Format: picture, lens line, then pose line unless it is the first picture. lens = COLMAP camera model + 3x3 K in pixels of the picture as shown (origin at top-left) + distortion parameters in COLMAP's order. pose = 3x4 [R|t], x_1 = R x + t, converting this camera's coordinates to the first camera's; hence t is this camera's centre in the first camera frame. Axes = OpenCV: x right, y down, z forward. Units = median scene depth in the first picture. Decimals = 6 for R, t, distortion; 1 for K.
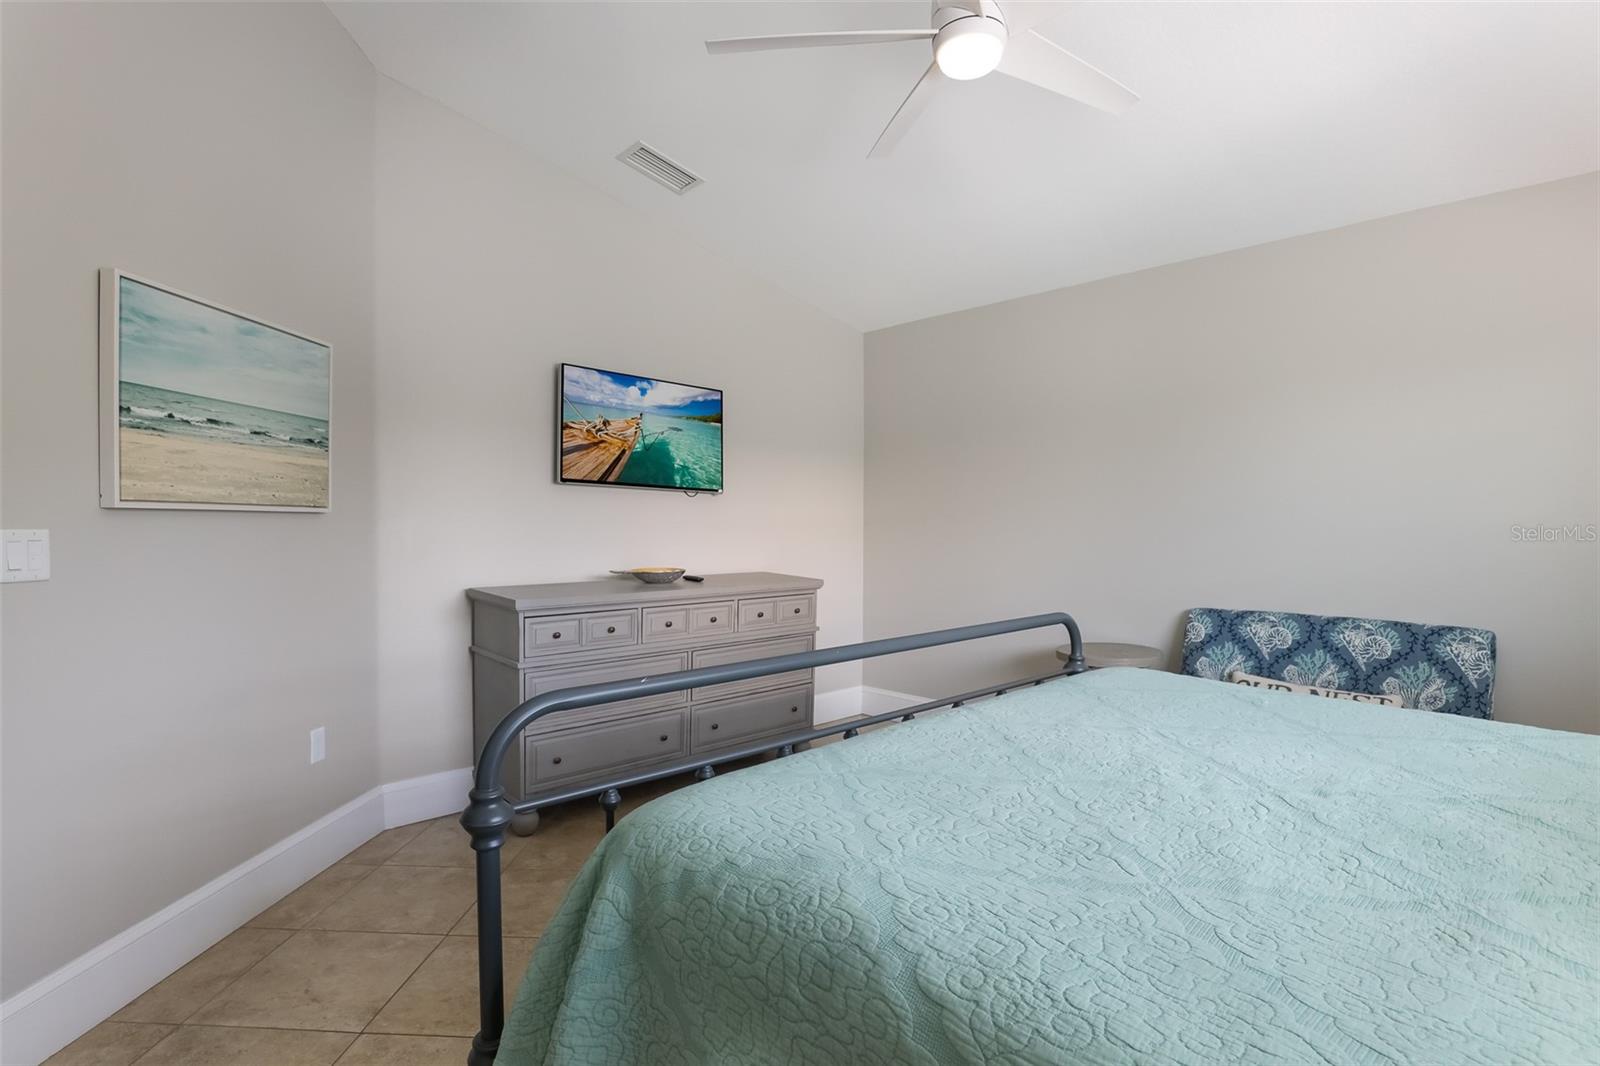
lens RADIAL K [[828.3, 0, 798.5], [0, 828.3, 531.0], [0, 0, 1]] dist [-0.001622, 0.000356]
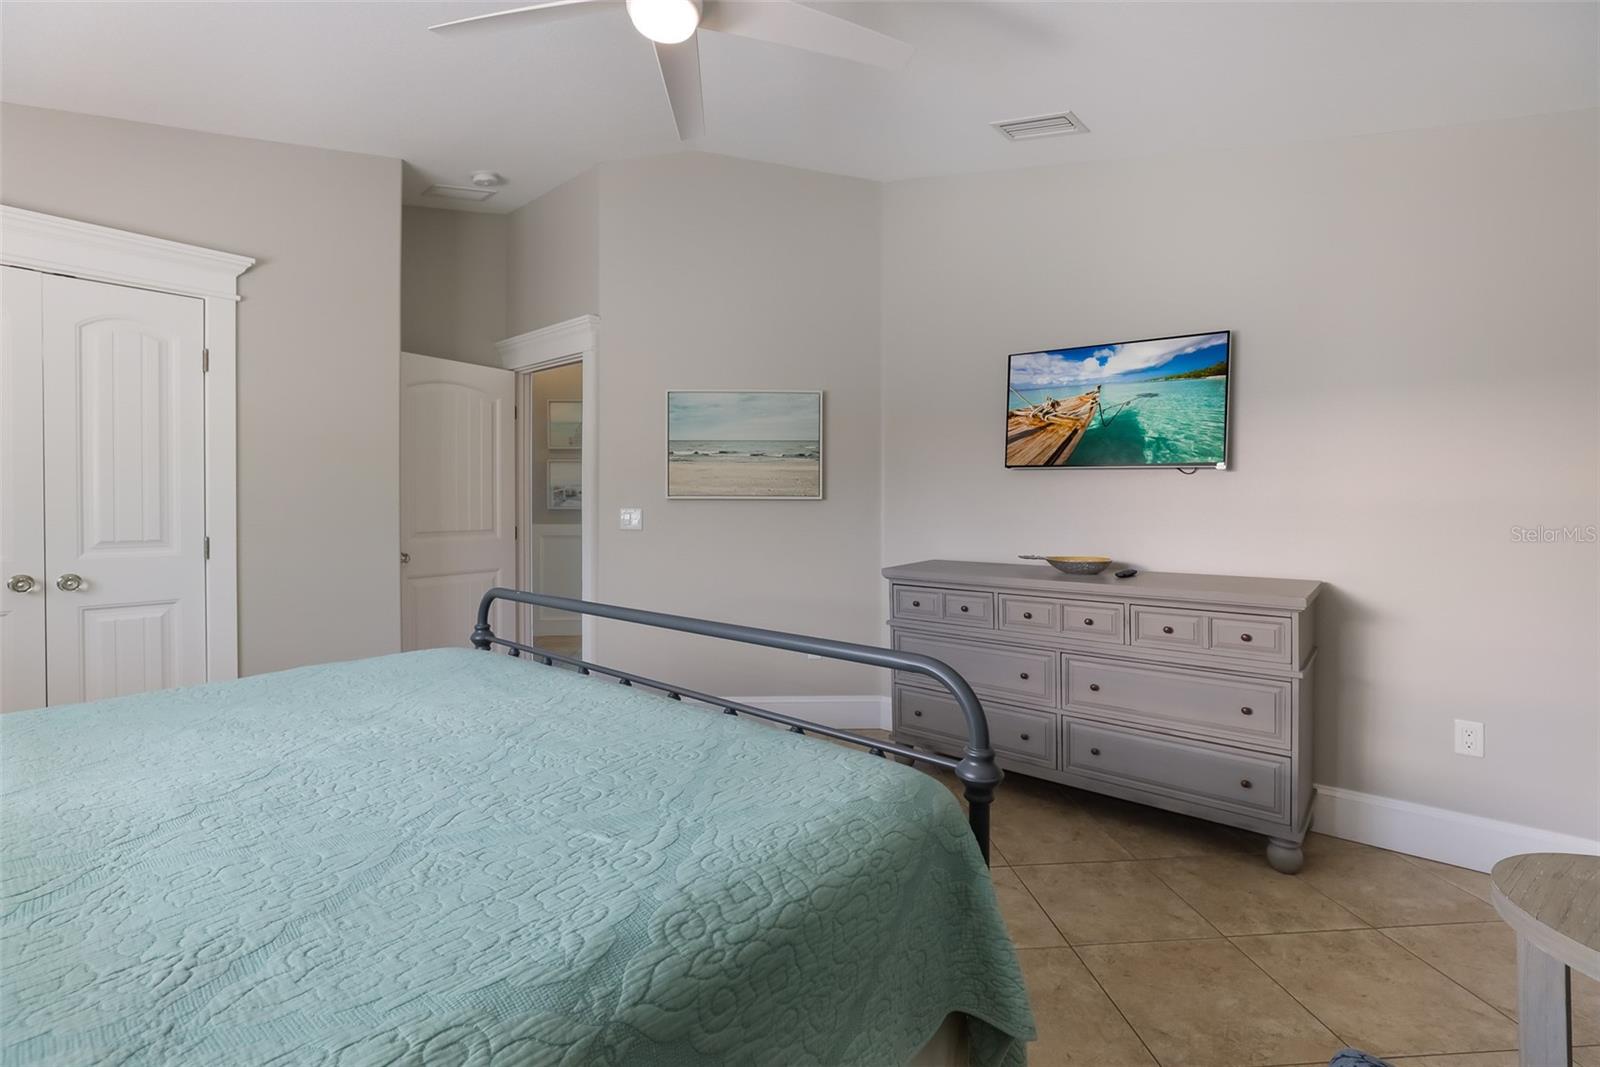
lens RADIAL K [[734.6, 0, 760.5], [0, 734.6, 508.9], [0, 0, 1]] dist [0.015712, 0.000158]
pose [[0.076574, 0.002075, -0.997062, 0.604266], [-0.014121, 0.999900, 0.000996, -0.003850], [0.996964, 0.014003, 0.076596, 0.593916]]
